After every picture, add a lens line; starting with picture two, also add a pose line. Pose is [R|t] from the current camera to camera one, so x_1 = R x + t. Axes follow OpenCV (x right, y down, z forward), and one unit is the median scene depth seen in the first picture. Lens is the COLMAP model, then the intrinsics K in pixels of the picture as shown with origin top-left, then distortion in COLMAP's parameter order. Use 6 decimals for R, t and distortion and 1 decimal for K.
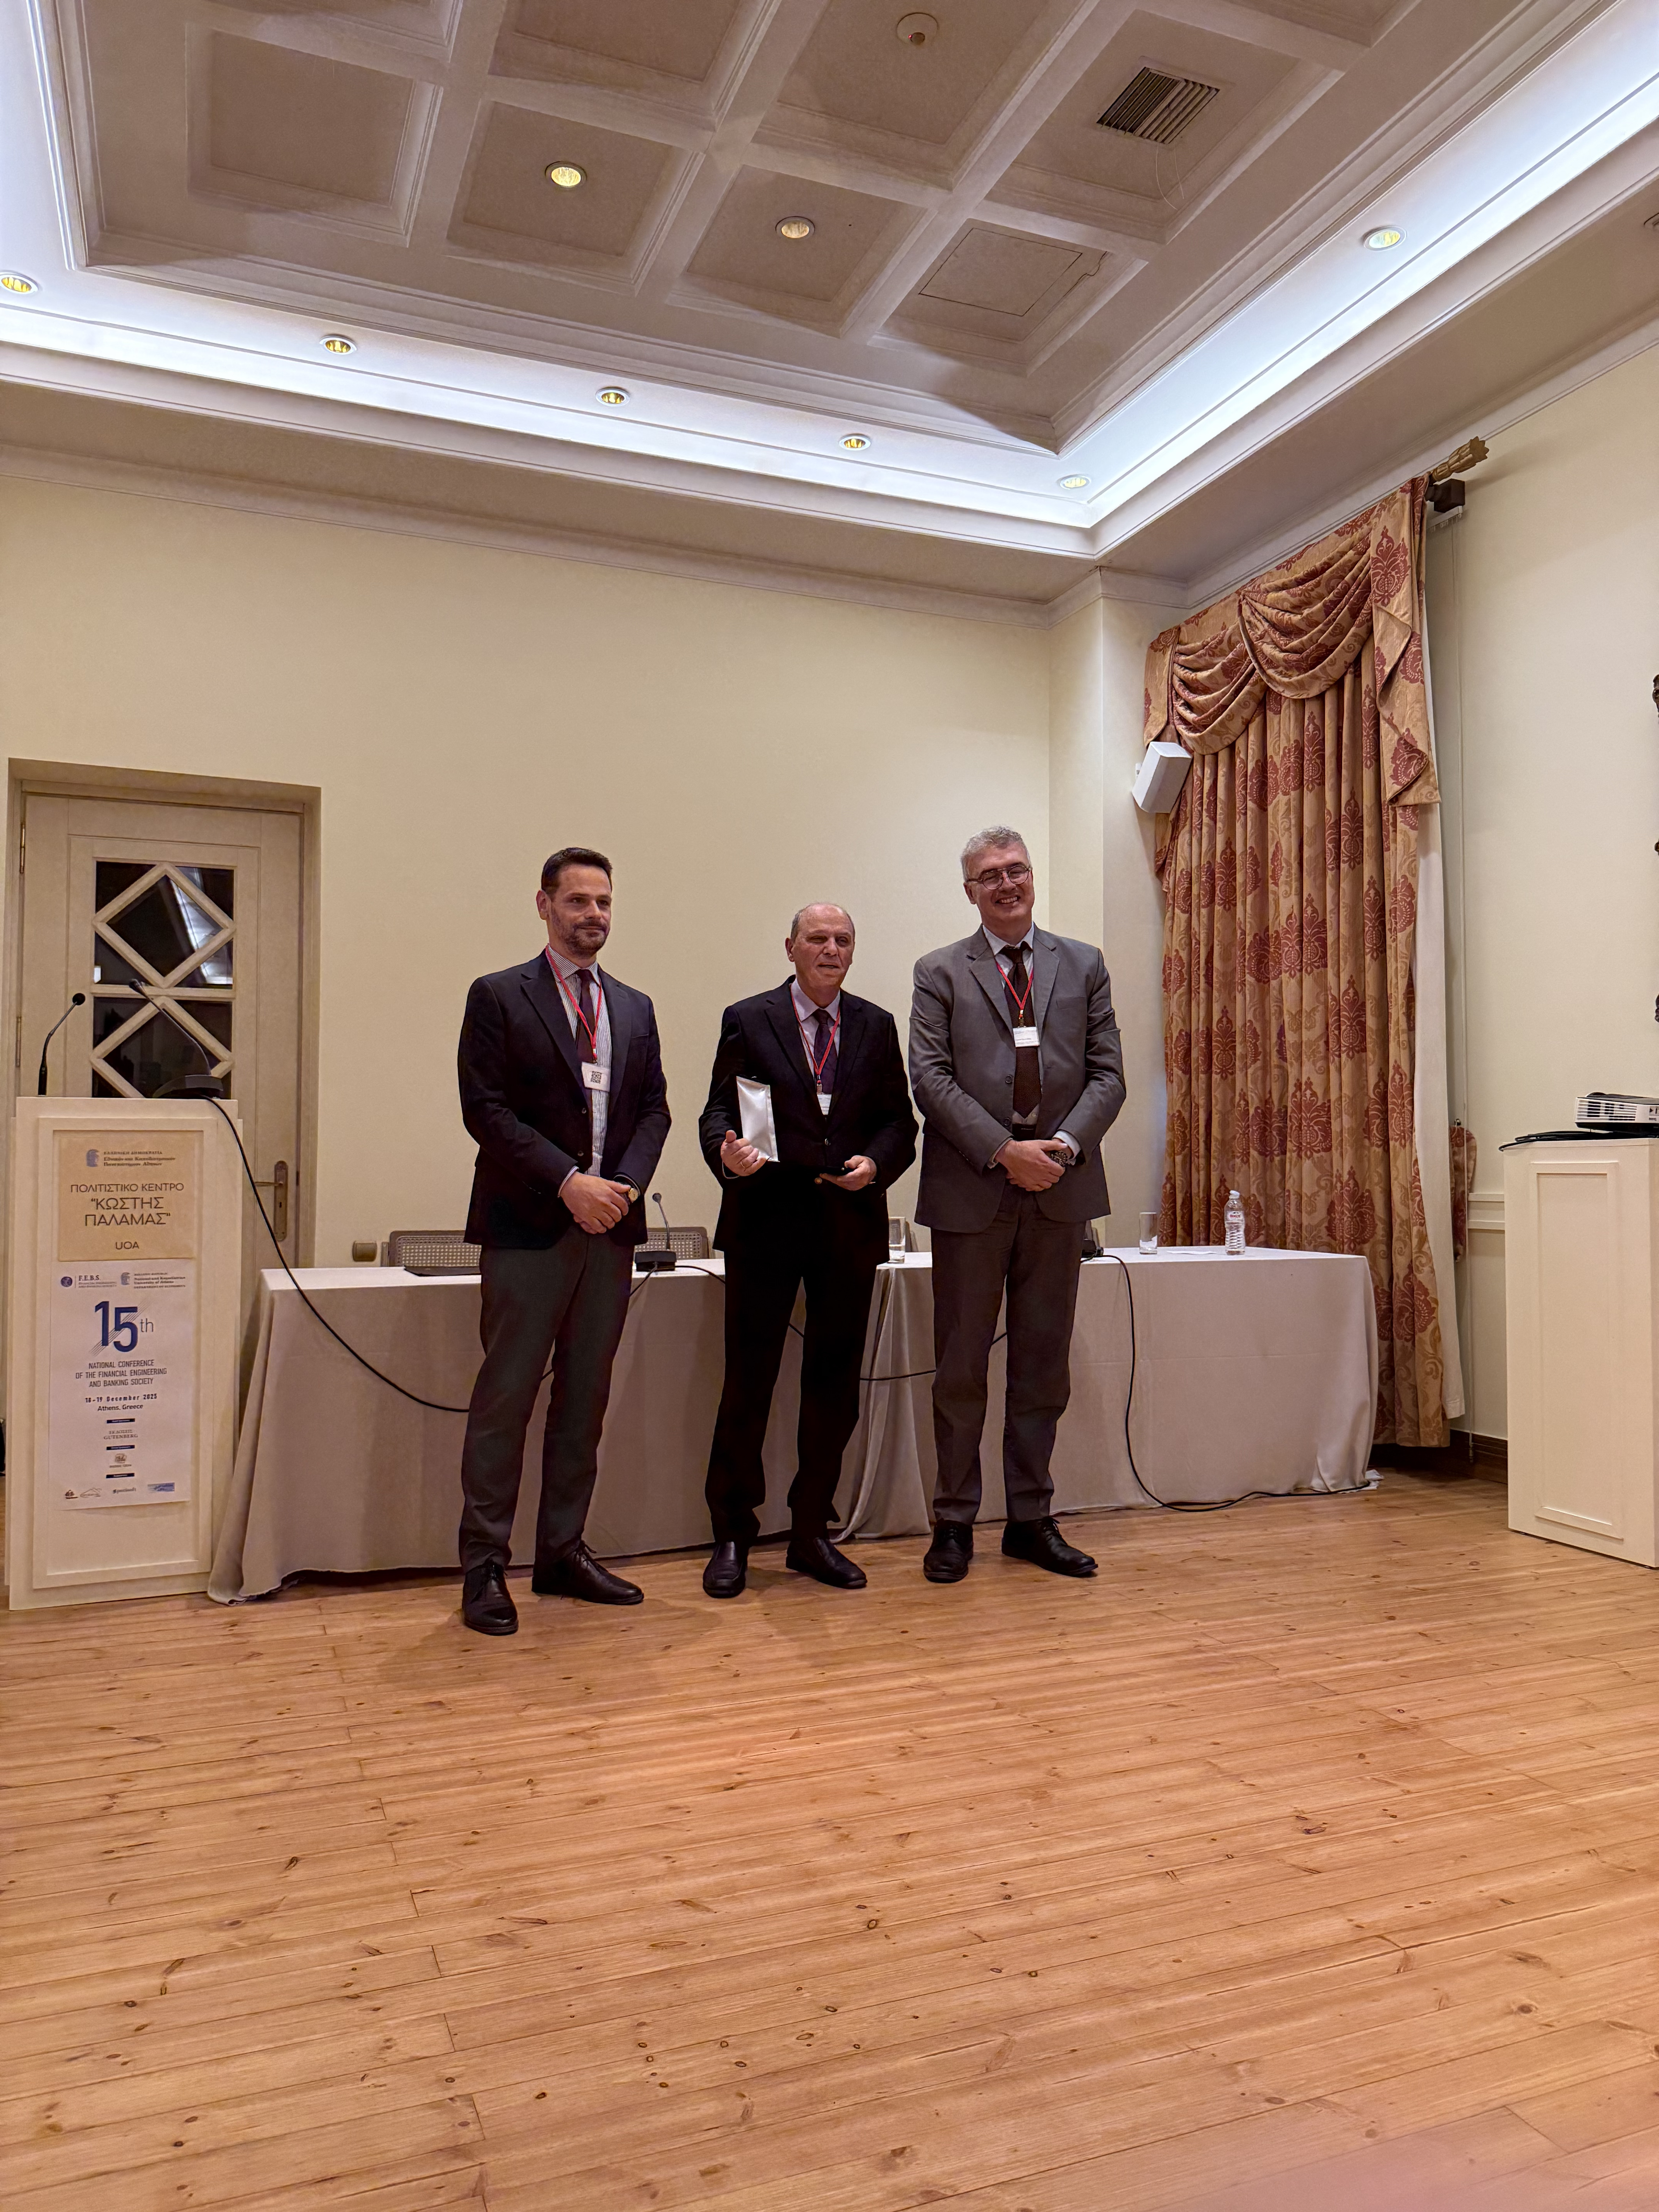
lens RADIAL K [[1550.9, 0, 862.7], [0, 1550.9, 1105.8], [0, 0, 1]] dist [-0.000020, -0.019166]
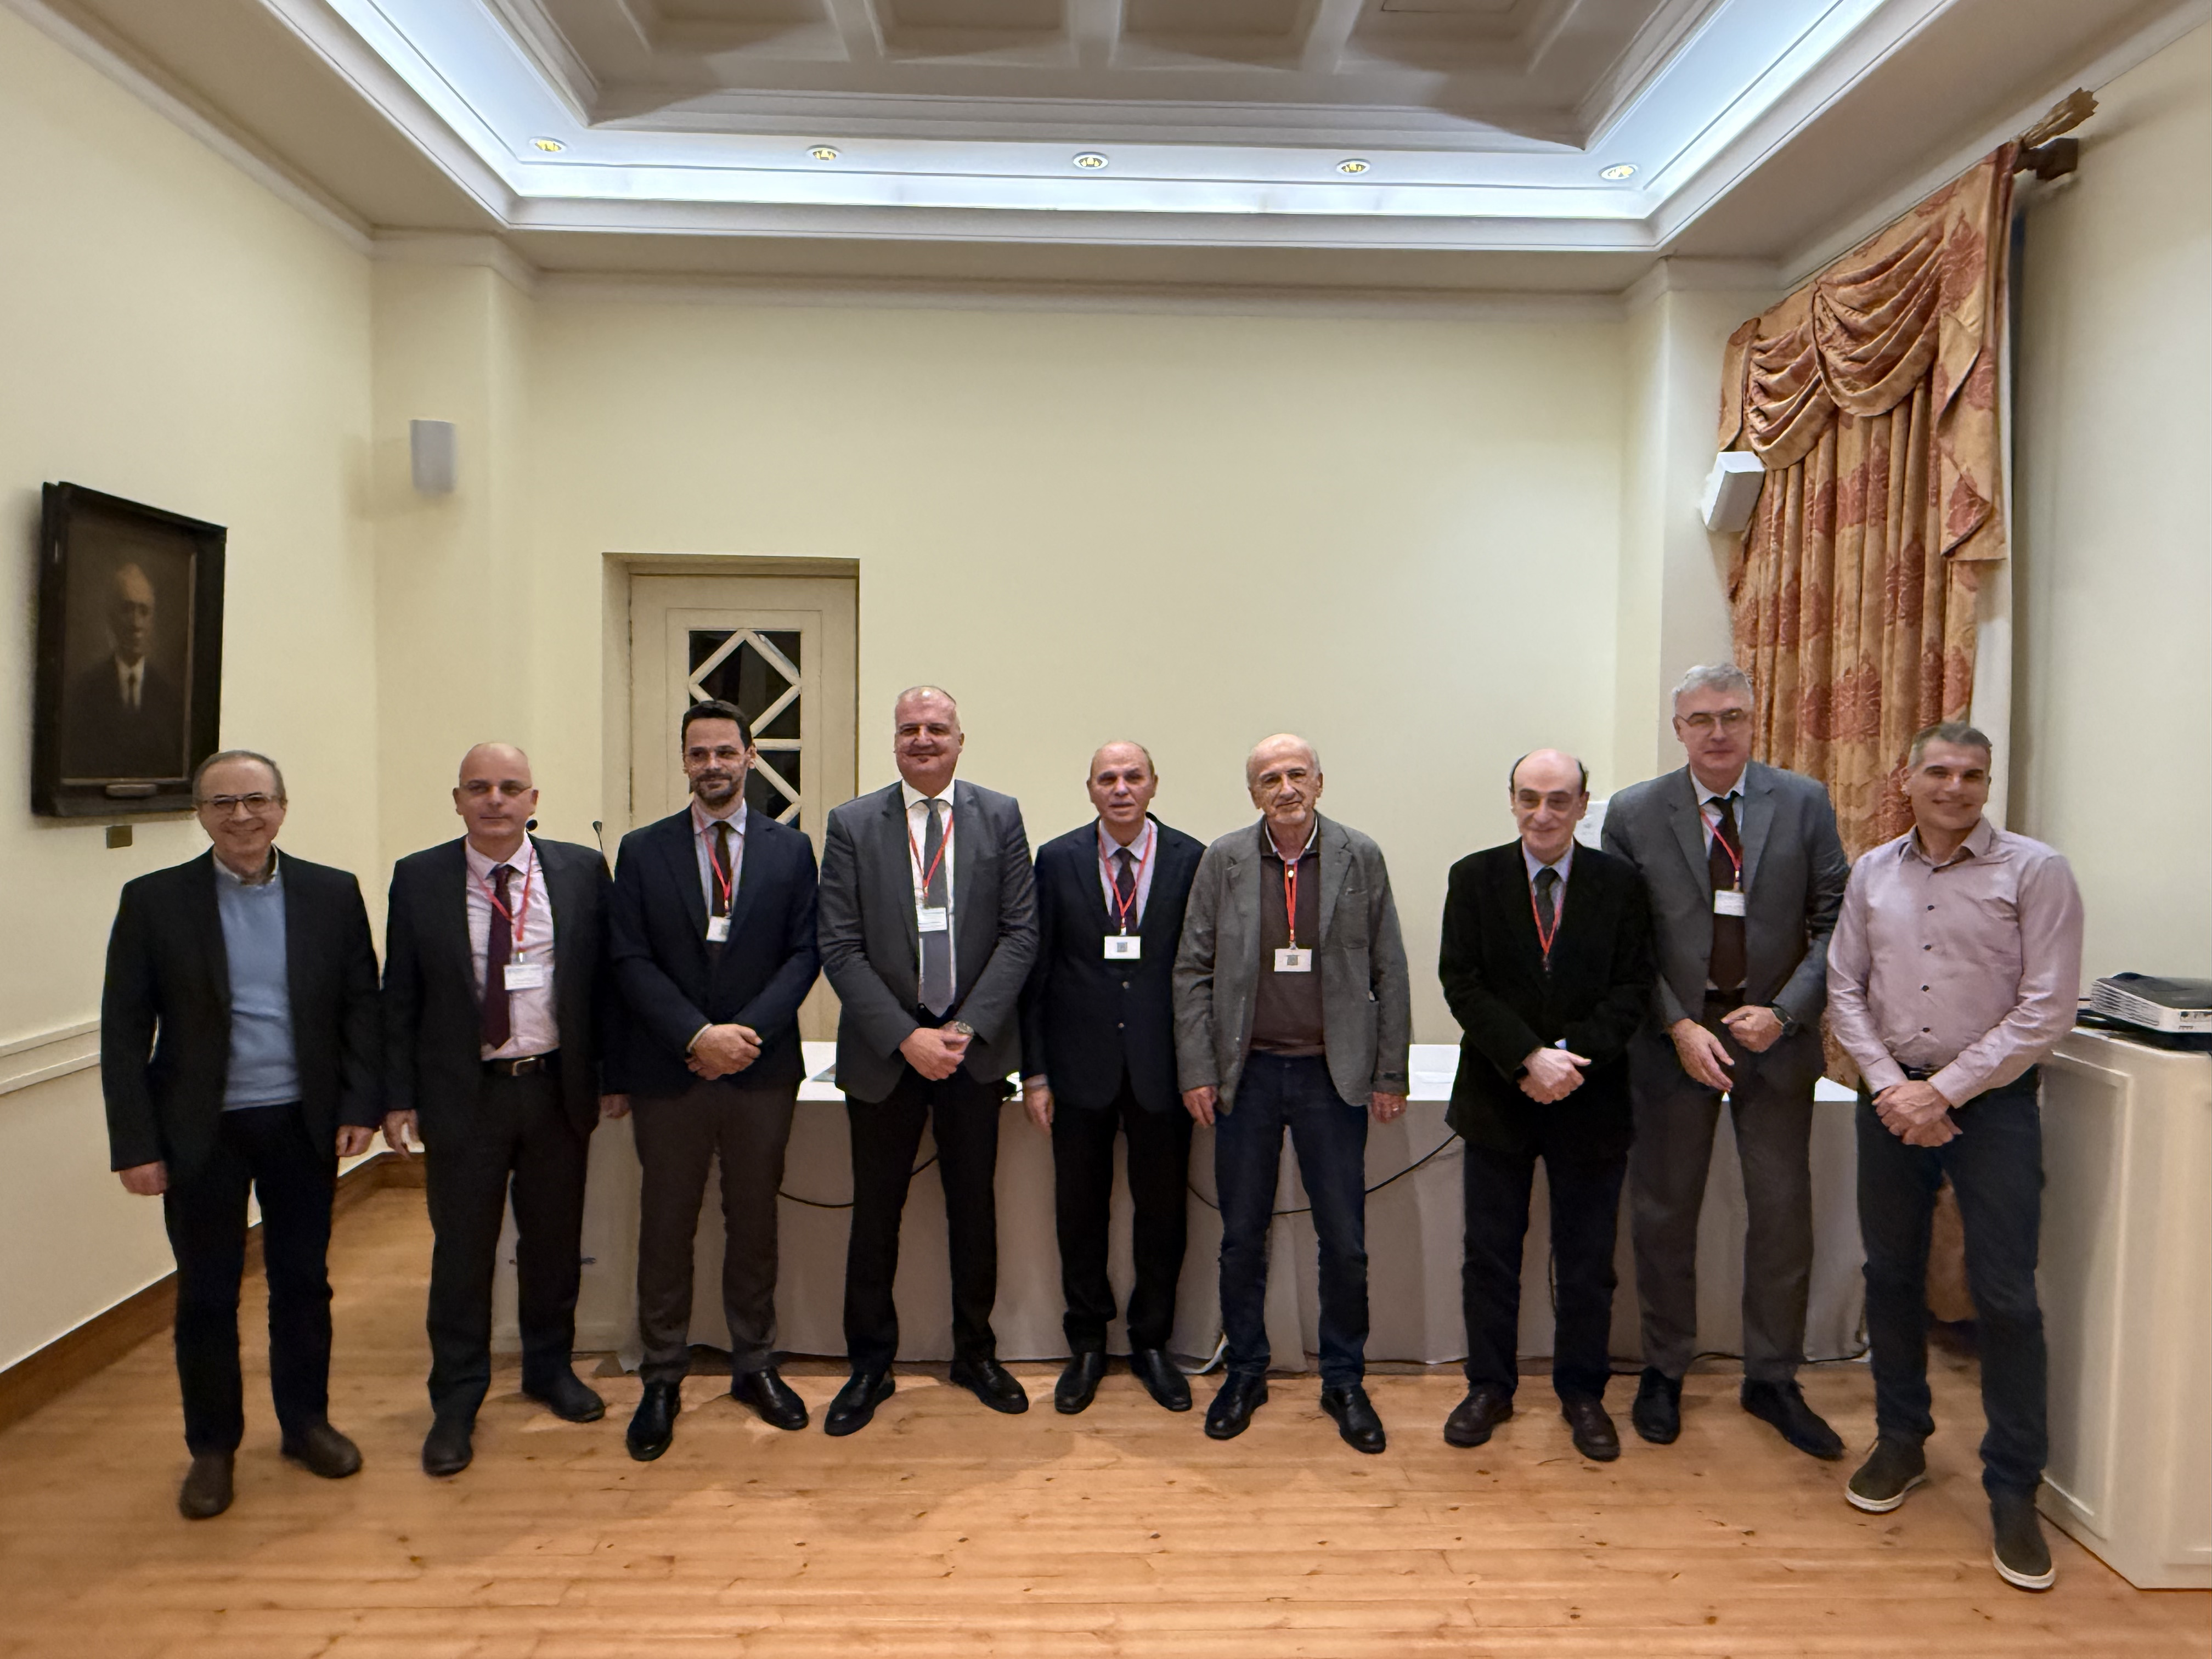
lens RADIAL K [[1432.3, 0, 1116.6], [0, 1432.3, 827.3], [0, 0, 1]] dist [-0.008049, 0.004074]
pose [[0.937132, 0.032011, -0.347505, 0.241295], [-0.000664, 0.995946, 0.089951, -0.148481], [0.348975, -0.084066, 0.933354, 0.148189]]
